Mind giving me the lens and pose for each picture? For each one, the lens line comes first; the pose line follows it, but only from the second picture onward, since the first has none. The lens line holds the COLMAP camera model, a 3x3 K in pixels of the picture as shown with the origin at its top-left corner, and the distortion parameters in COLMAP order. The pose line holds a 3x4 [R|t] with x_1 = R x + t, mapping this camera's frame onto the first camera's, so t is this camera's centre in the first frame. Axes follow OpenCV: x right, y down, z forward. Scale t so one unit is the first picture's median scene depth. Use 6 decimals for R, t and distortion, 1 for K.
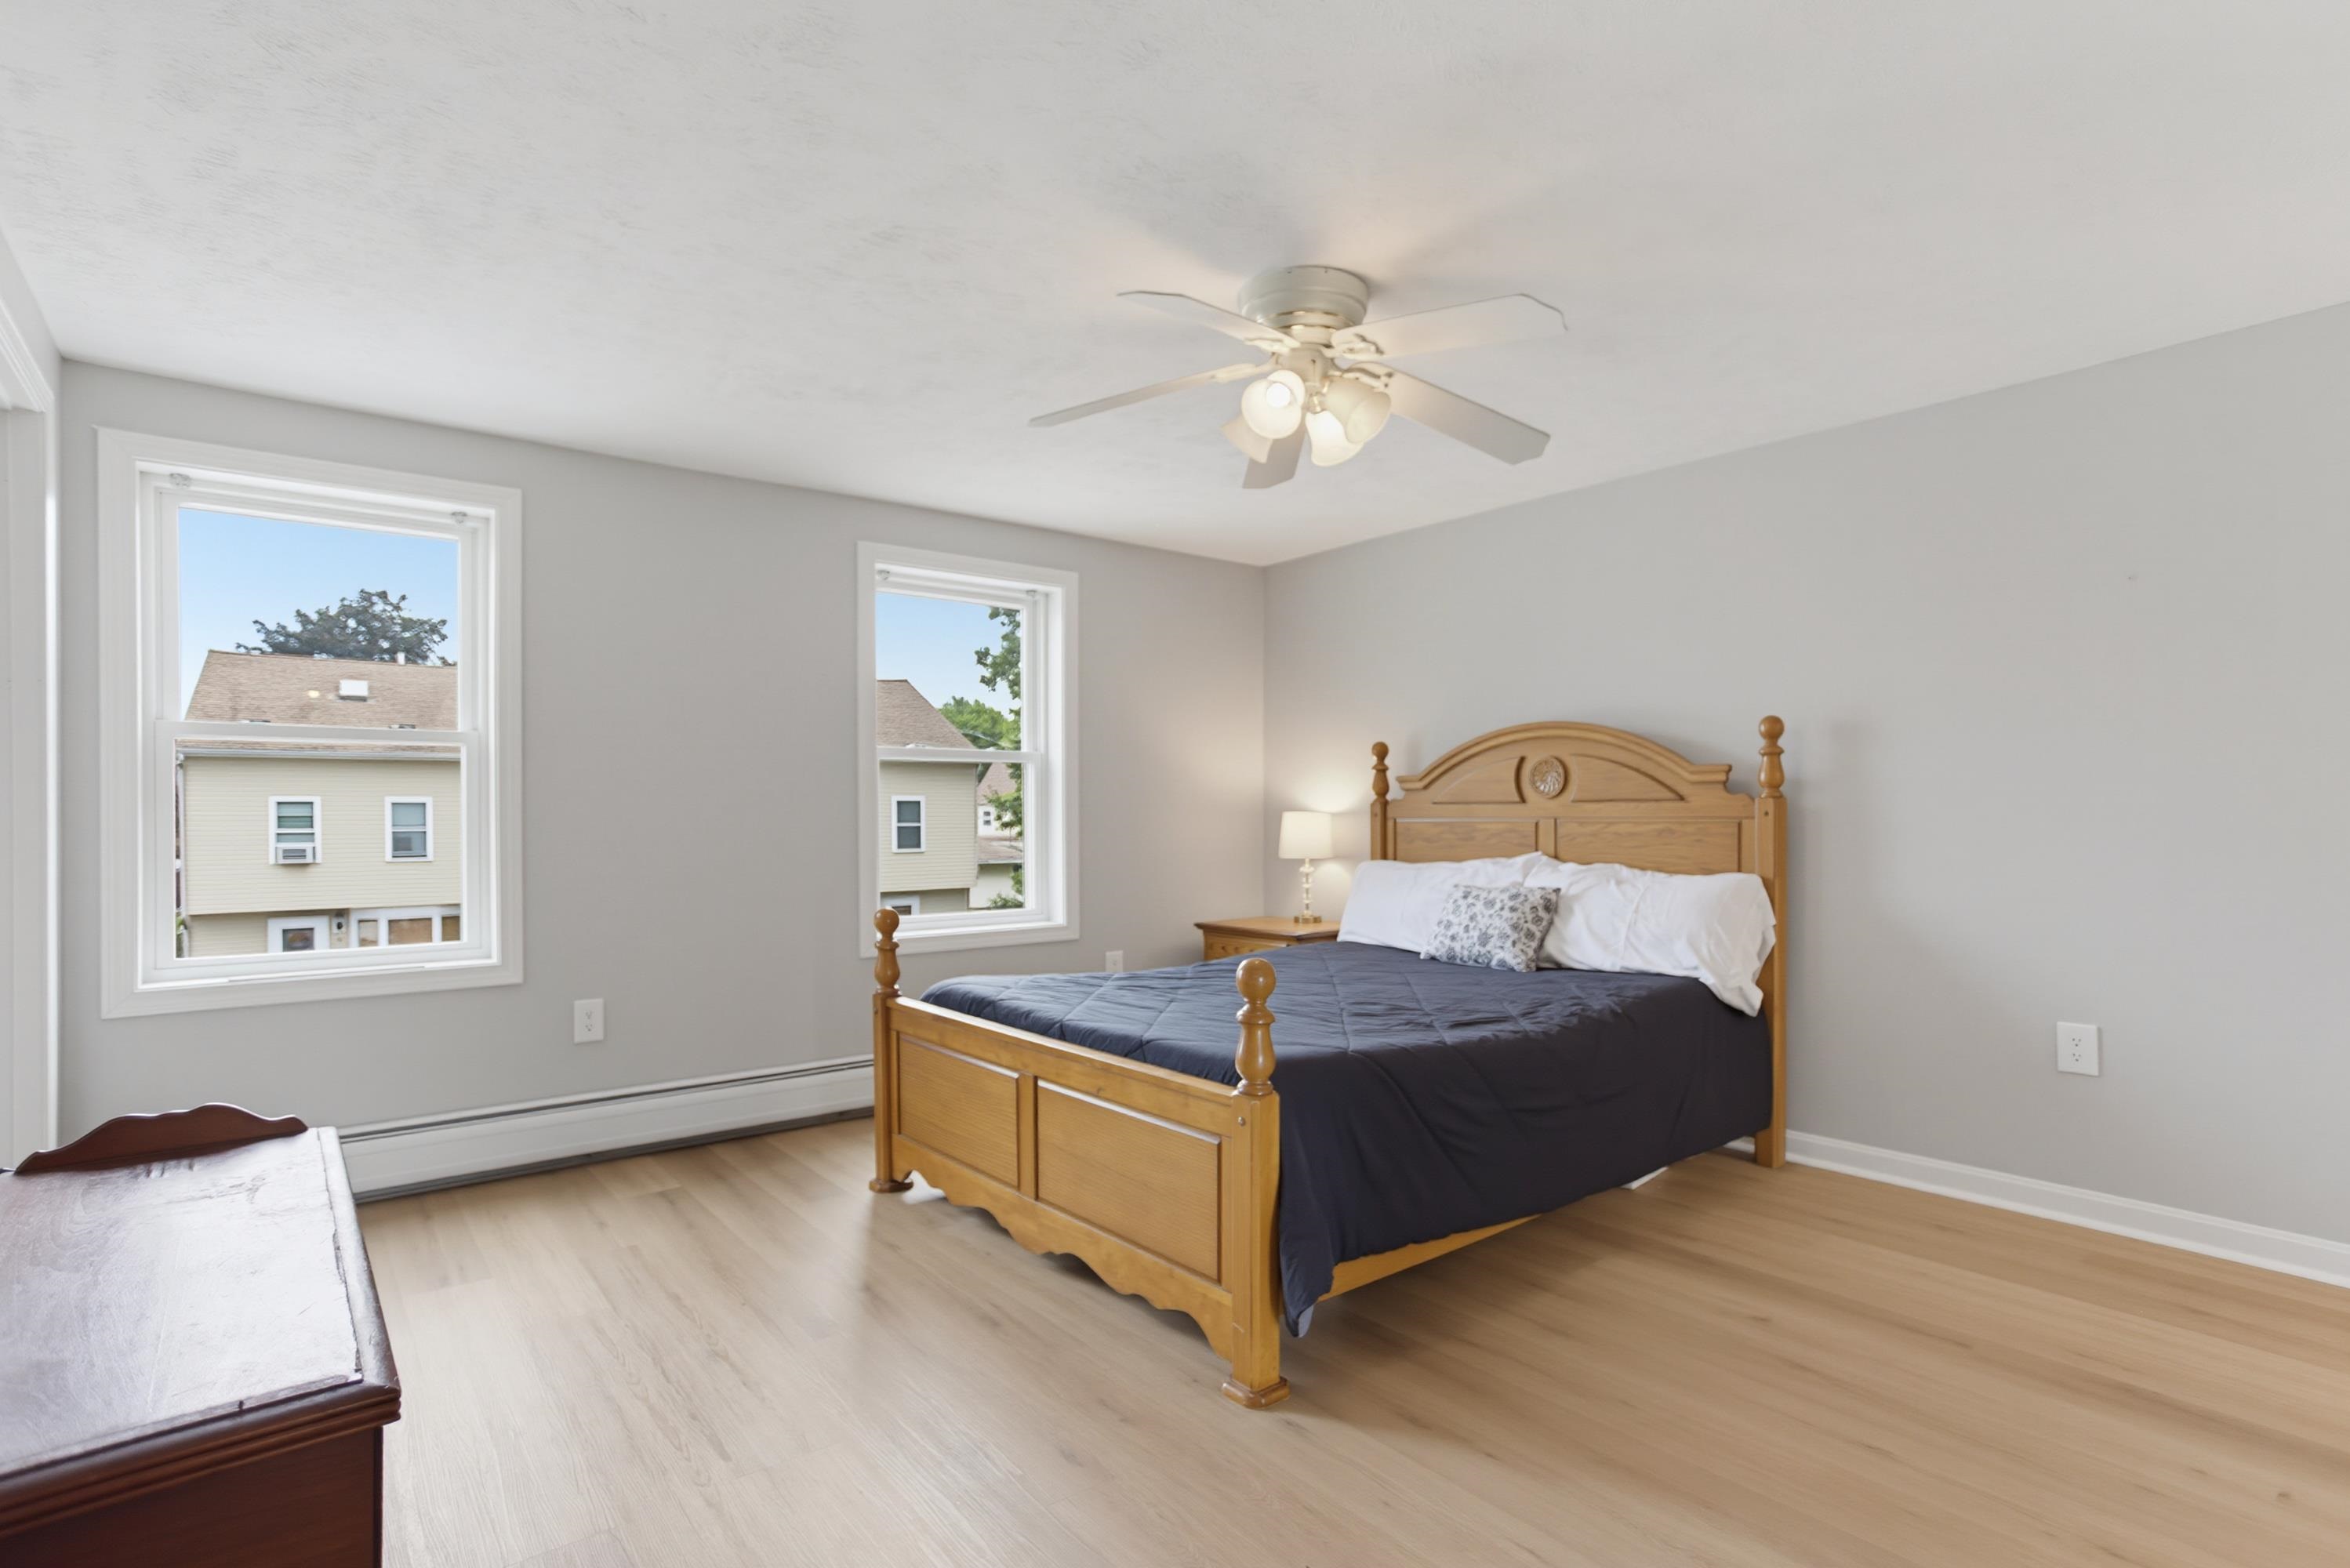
lens RADIAL K [[1169.1, 0, 1182.9], [0, 1169.1, 817.1], [0, 0, 1]] dist [-0.036716, -0.000202]
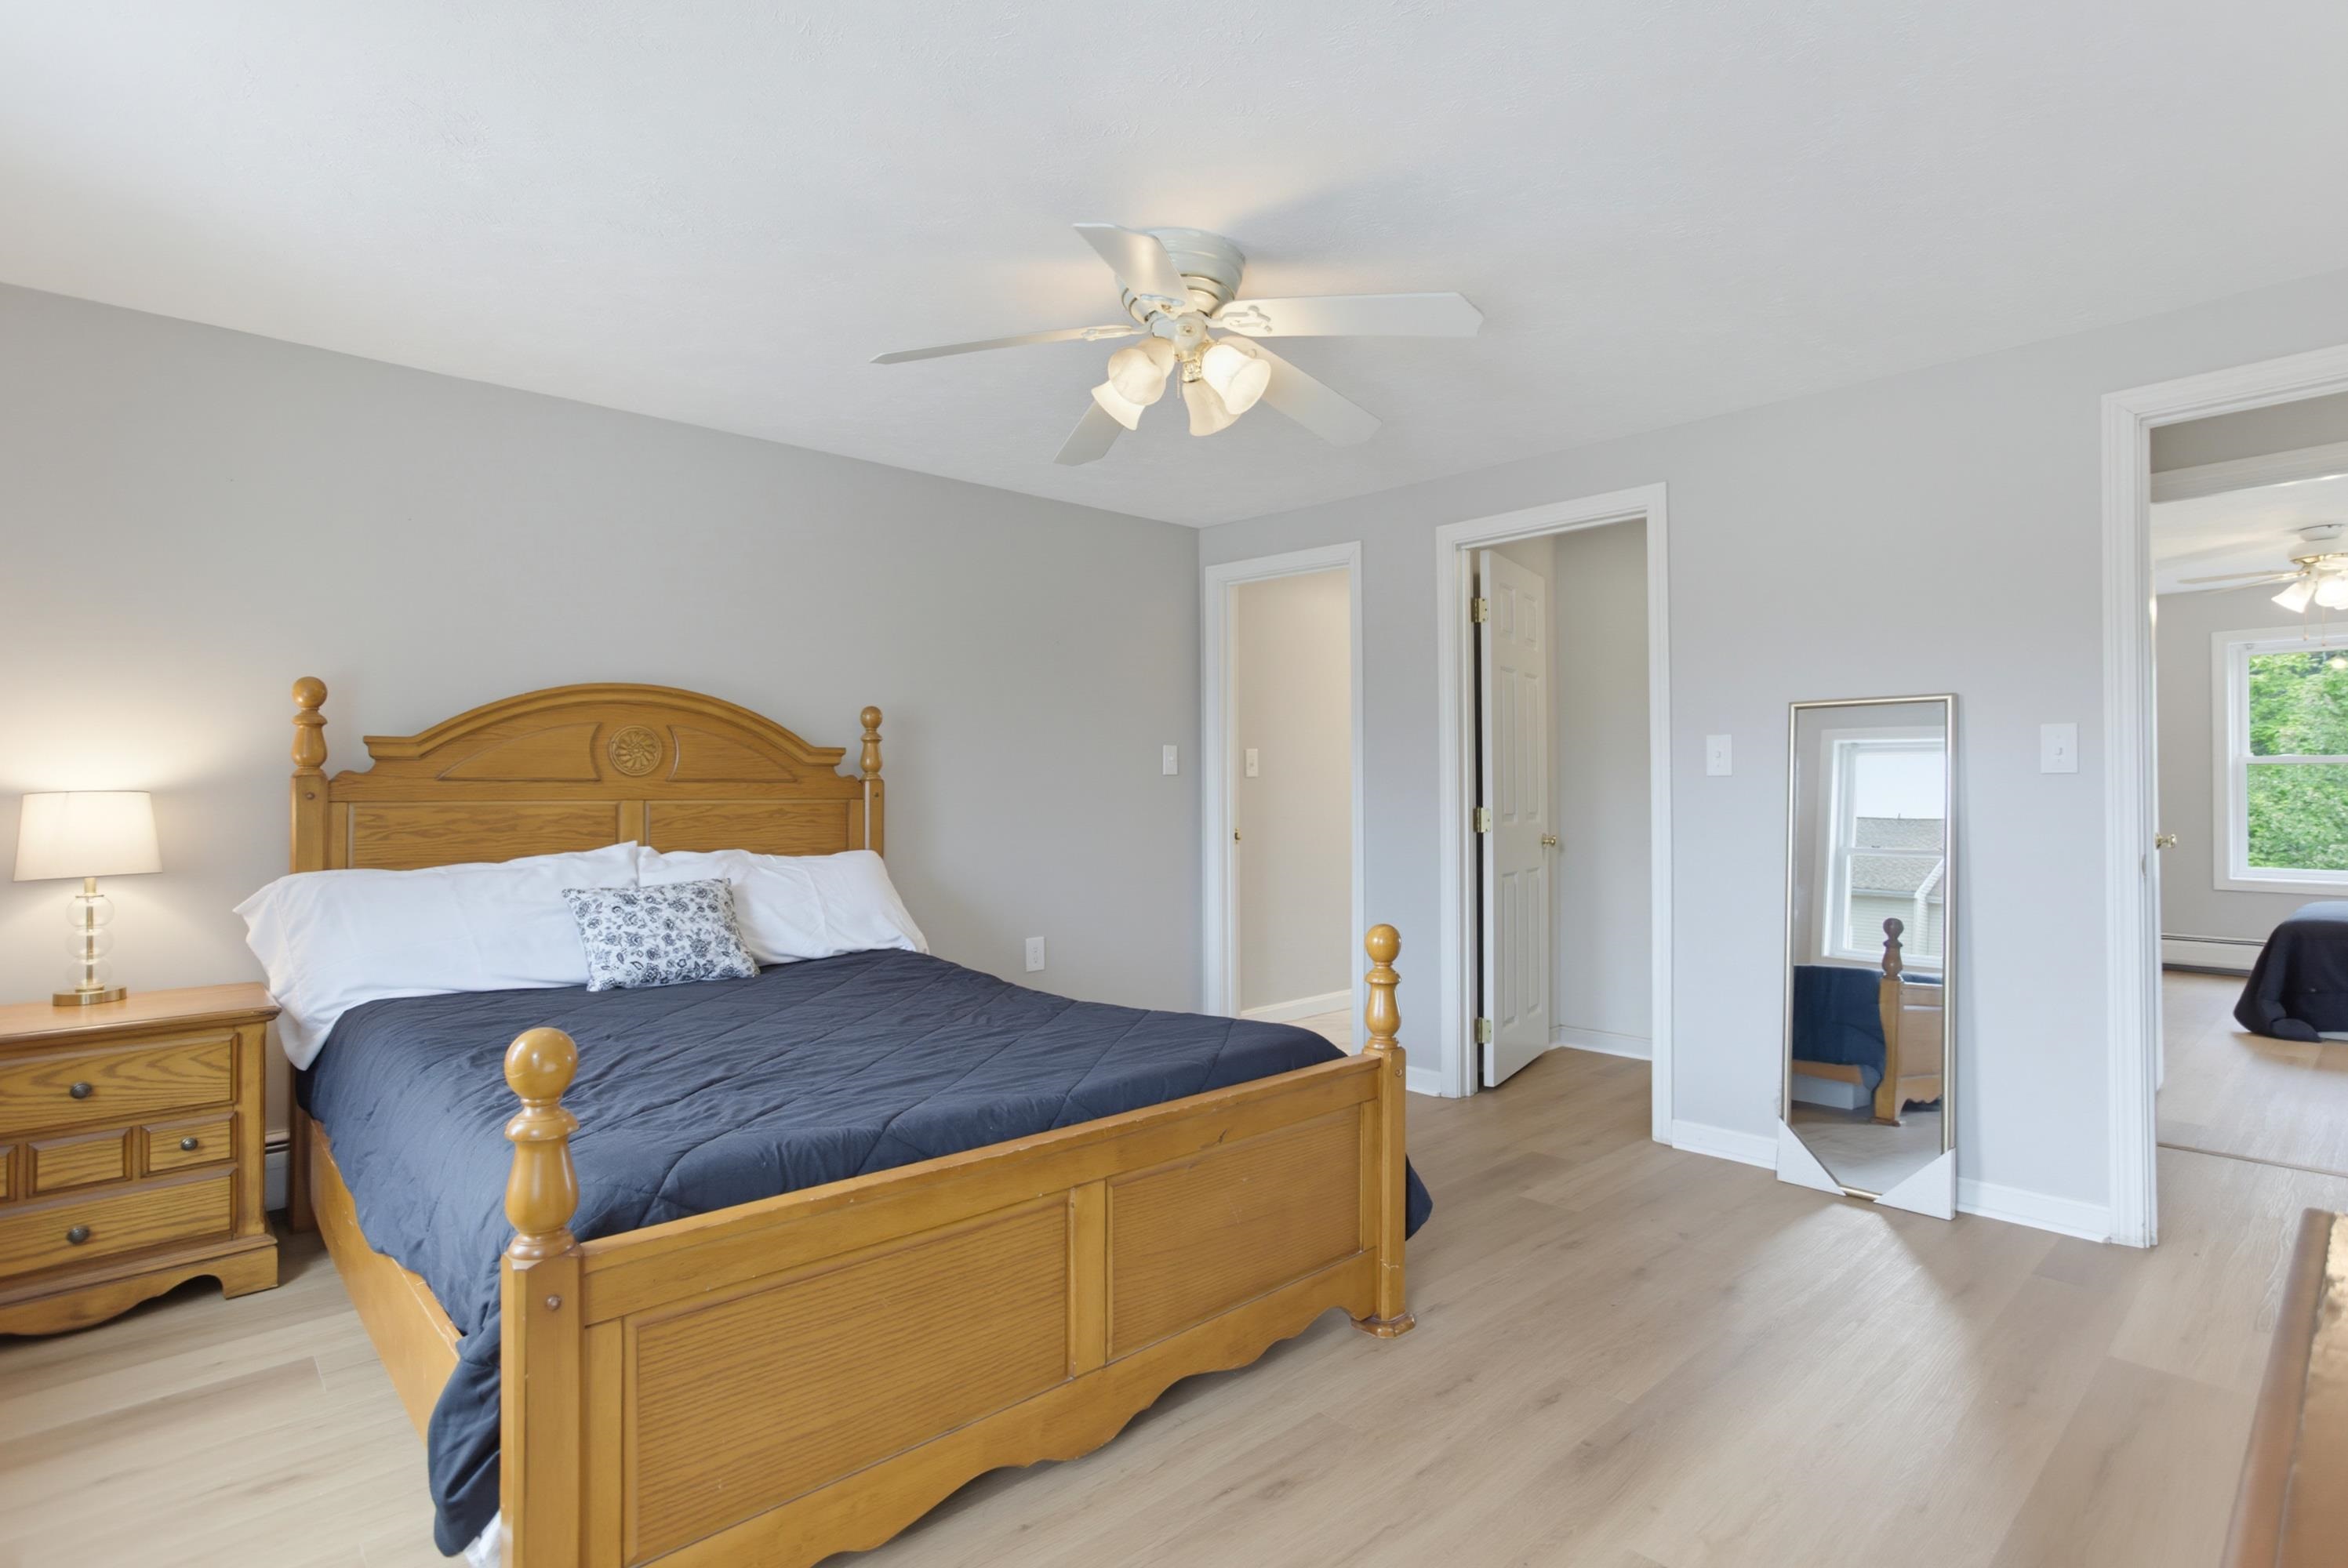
lens RADIAL K [[1175.7, 0, 1174.0], [0, 1175.7, 784.0], [0, 0, 1]] dist [-0.019351, 0.000744]
pose [[-0.075243, 0.010741, 0.997107, -0.580661], [0.003818, 0.999938, -0.010484, -0.000182], [-0.997158, 0.003019, -0.075279, 0.723850]]
